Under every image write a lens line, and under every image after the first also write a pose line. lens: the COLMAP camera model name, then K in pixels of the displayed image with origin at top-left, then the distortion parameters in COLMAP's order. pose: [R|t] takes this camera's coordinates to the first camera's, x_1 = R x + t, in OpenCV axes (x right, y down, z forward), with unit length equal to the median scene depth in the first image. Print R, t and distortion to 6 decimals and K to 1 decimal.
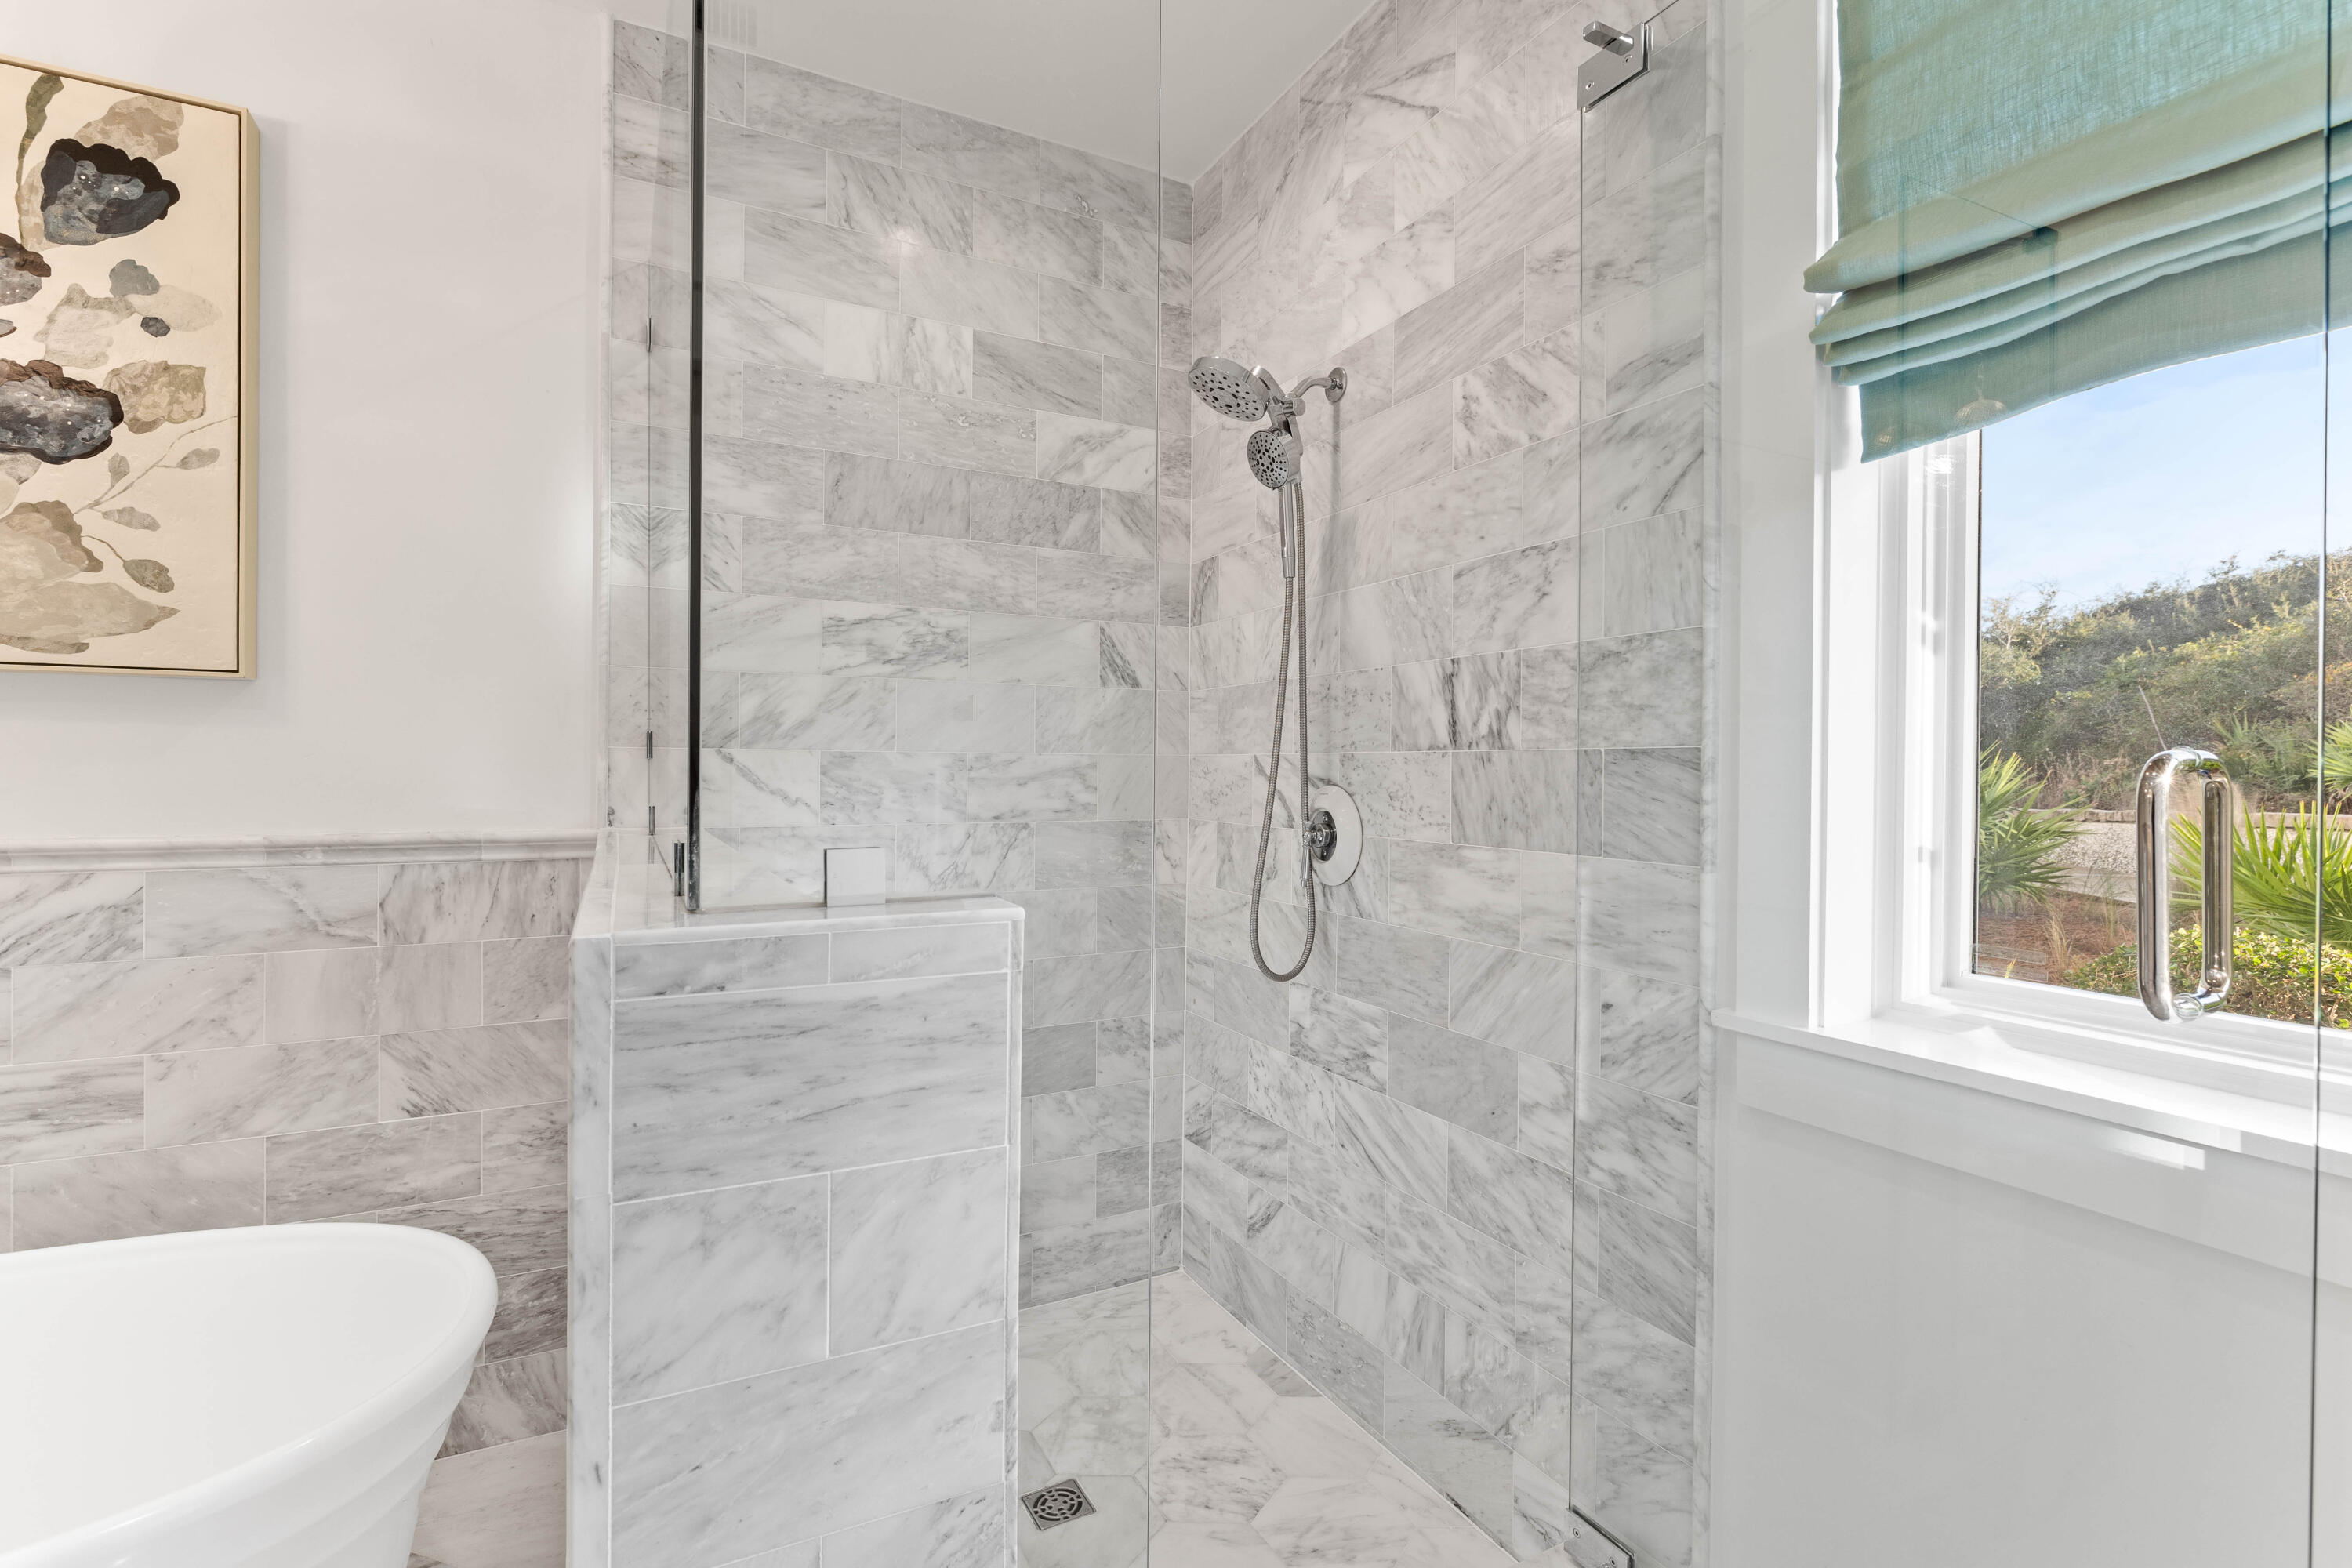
lens RADIAL K [[1045.4, 0, 1167.5], [0, 1045.4, 779.9], [0, 0, 1]] dist [-0.005491, -0.000367]
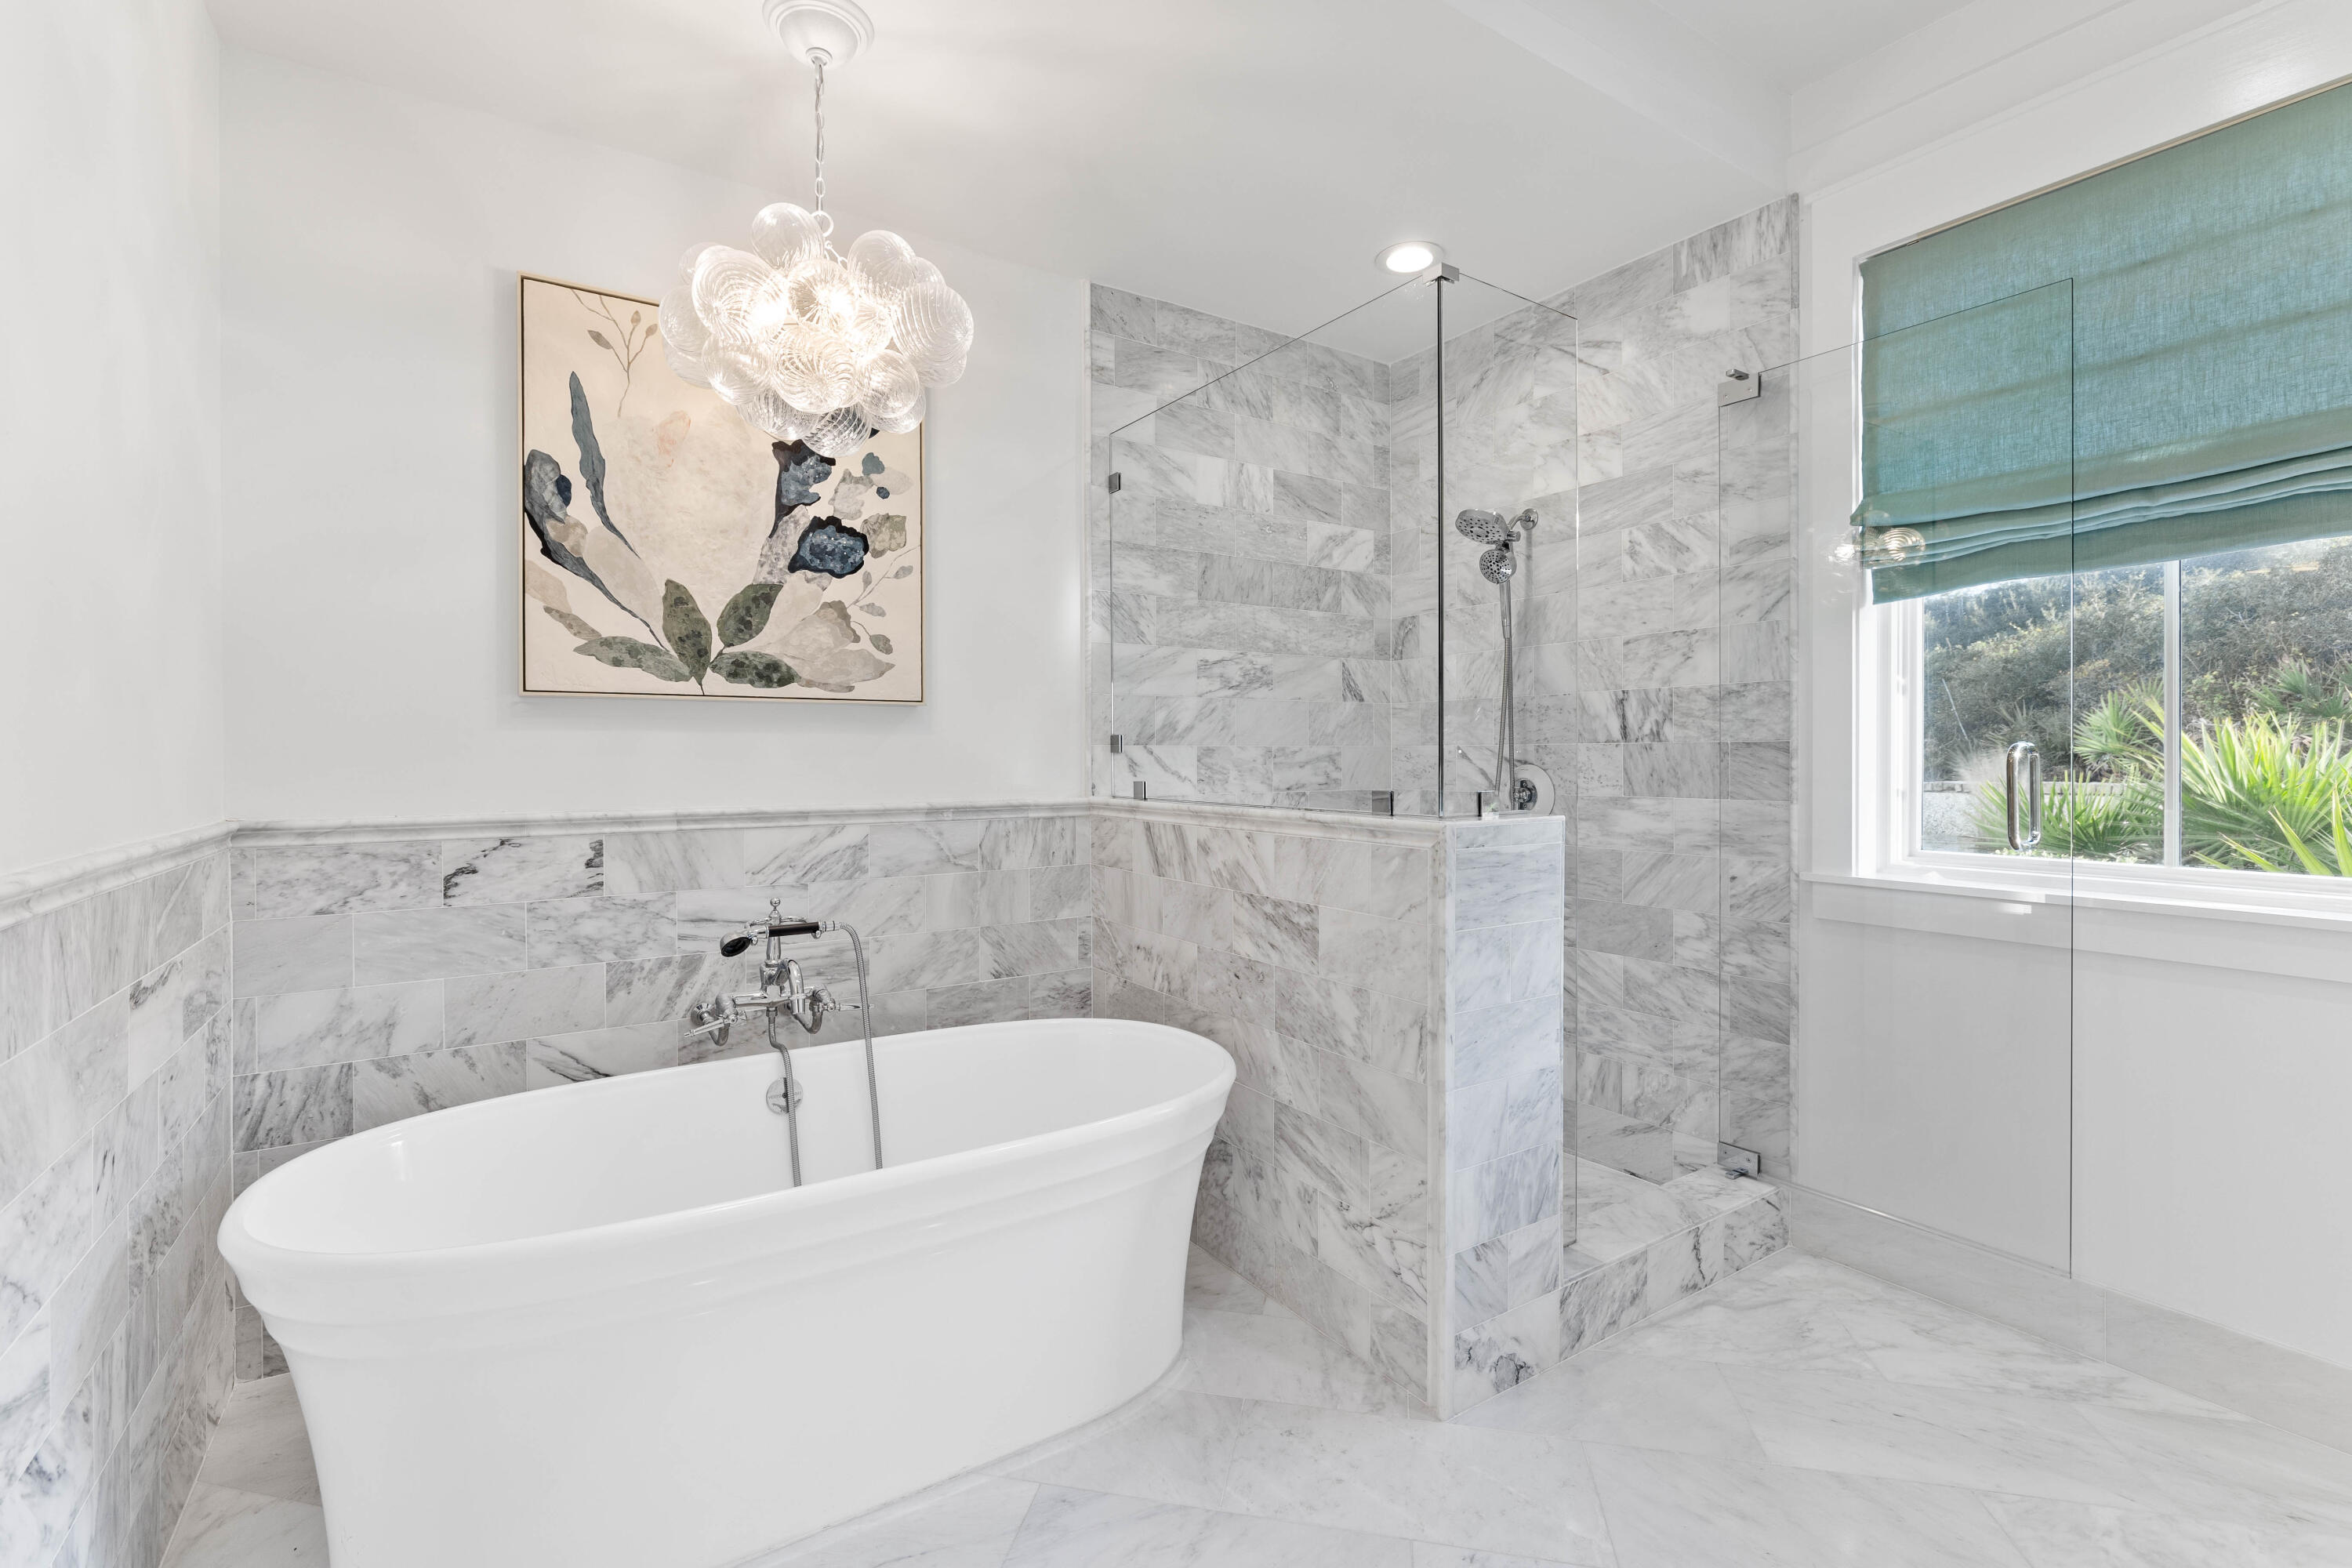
lens RADIAL K [[1057.5, 0, 1118.3], [0, 1057.5, 771.0], [0, 0, 1]] dist [-0.005752, -0.000233]
pose [[0.995202, -0.012171, 0.097077, -0.747925], [0.011915, 0.999924, 0.003216, 0.002899], [-0.097109, -0.002044, 0.995272, -0.681698]]
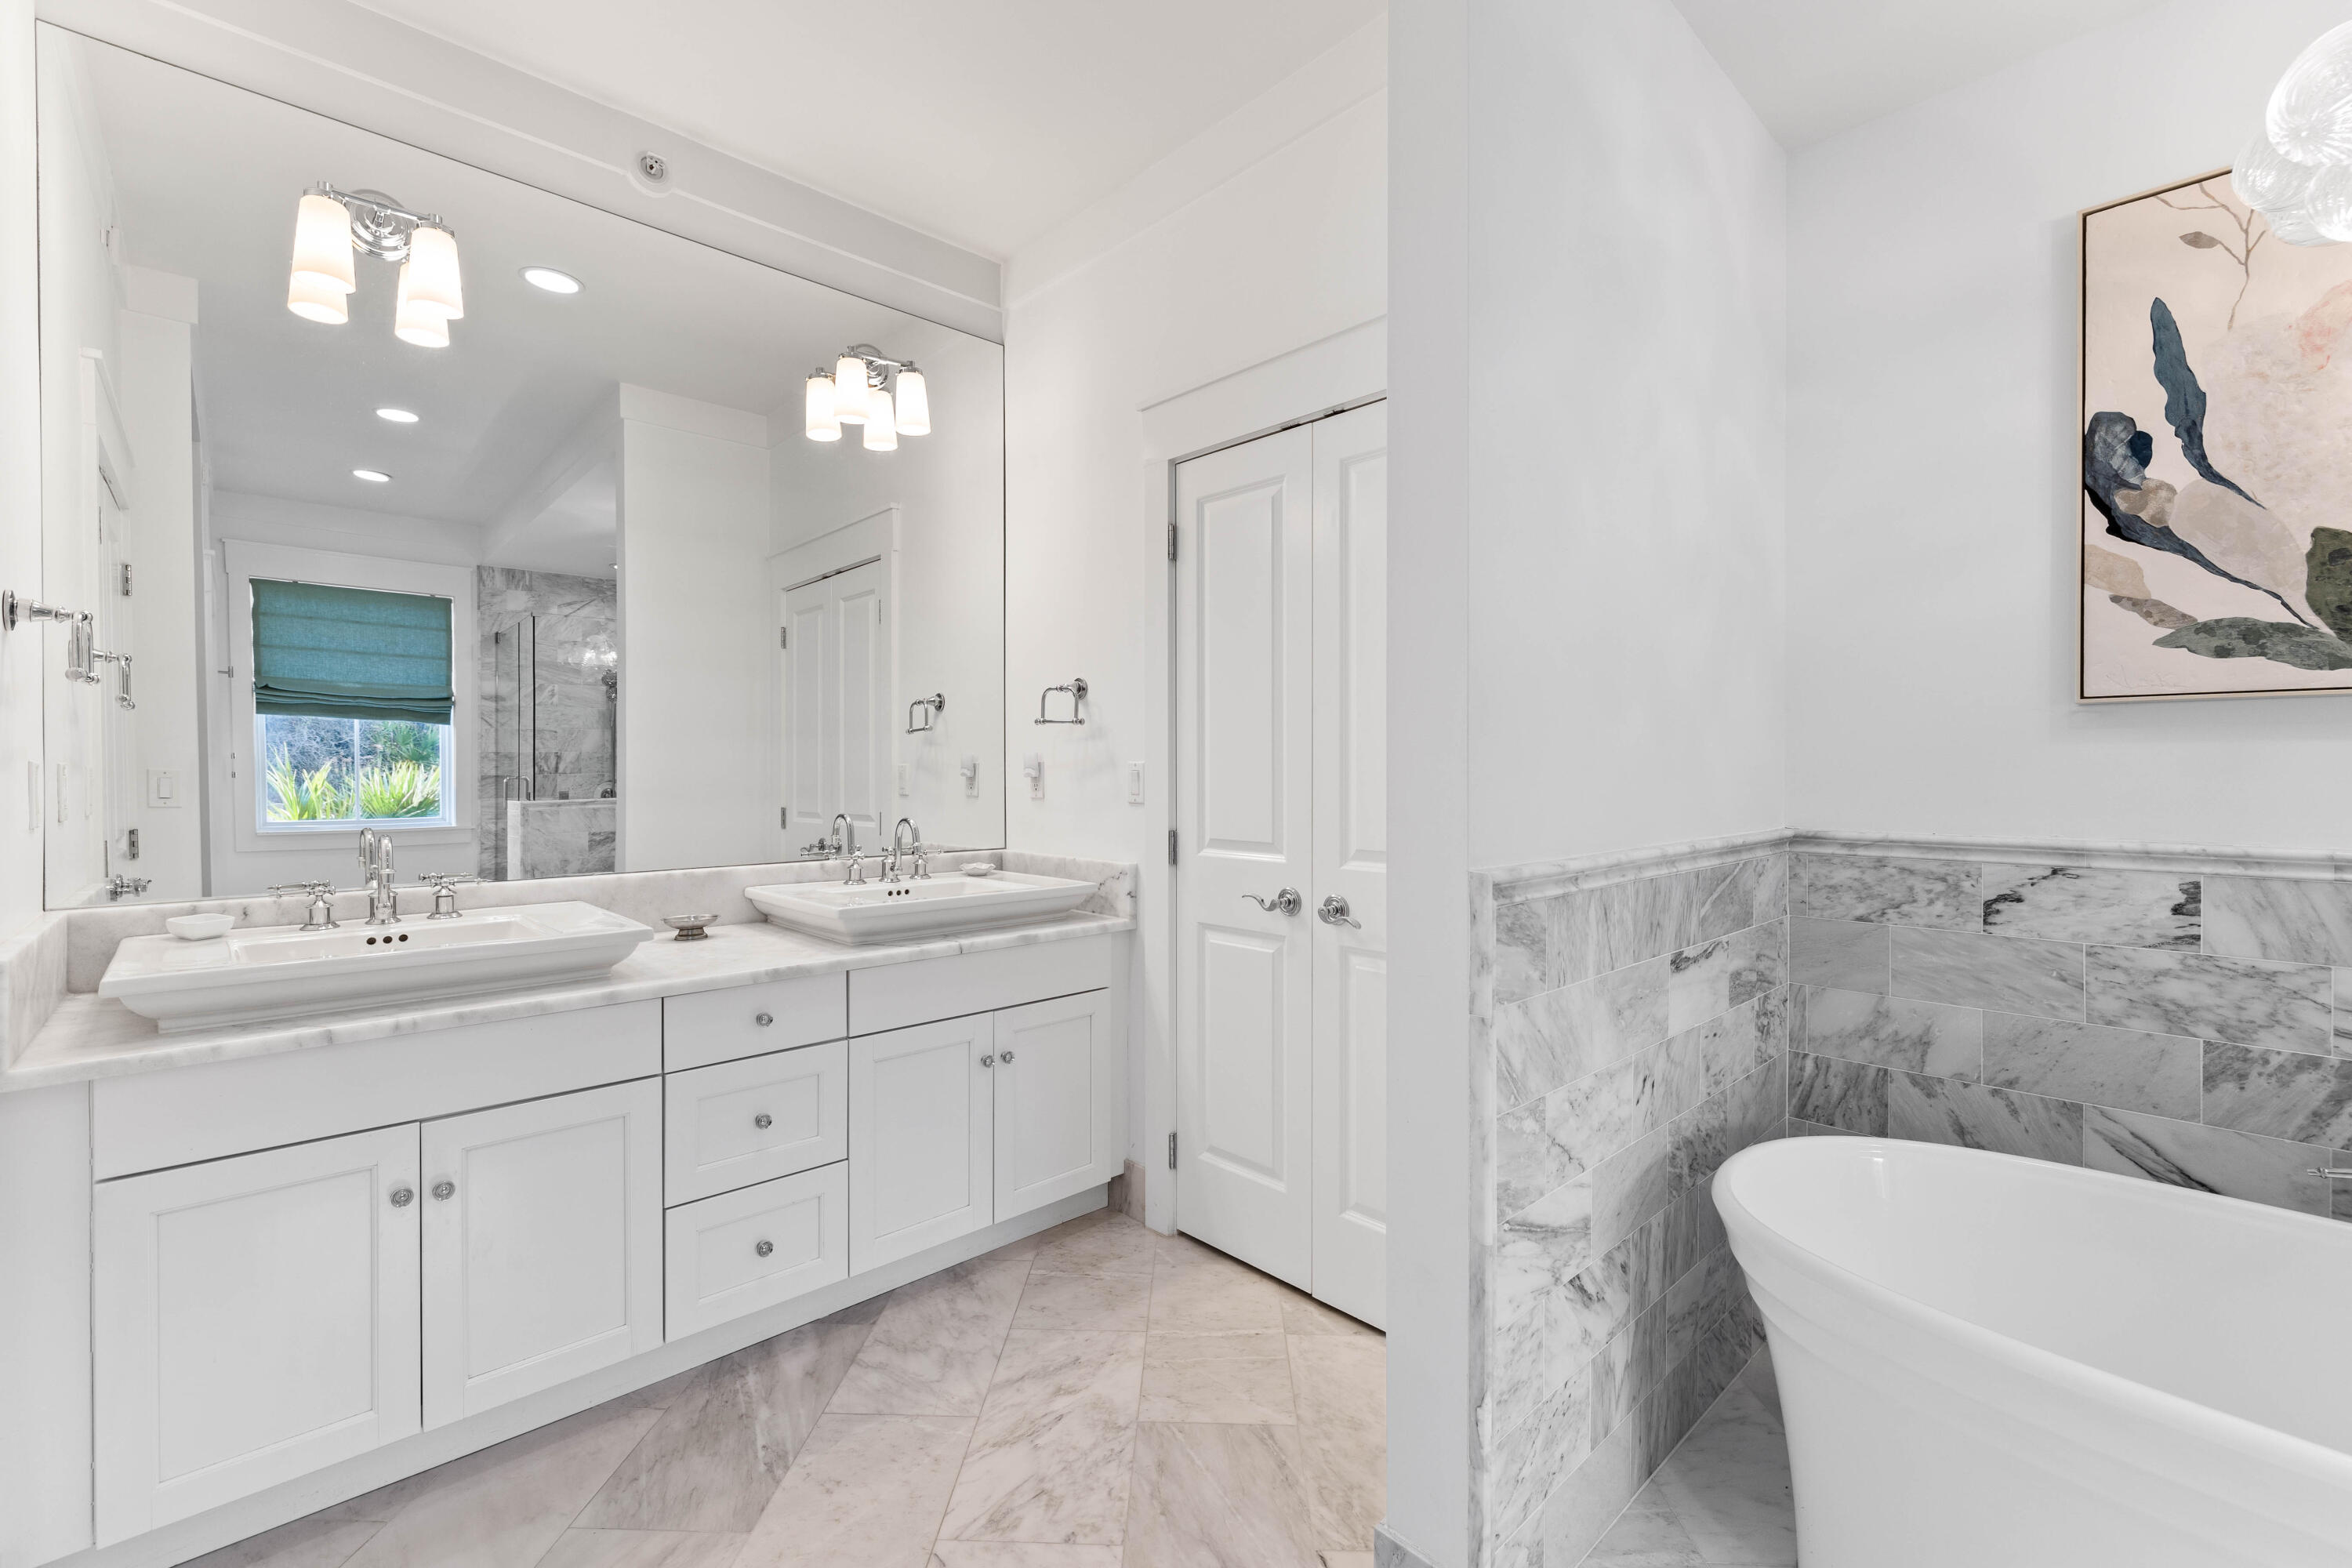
lens RADIAL K [[1002.7, 0, 1178.1], [0, 1002.7, 774.9], [0, 0, 1]] dist [0.001063, 0.000058]
pose [[0.282961, 0.000318, -0.959131, -0.613321], [-0.005610, 0.999983, -0.001323, -0.010775], [0.959115, 0.005755, 0.282958, -0.546356]]
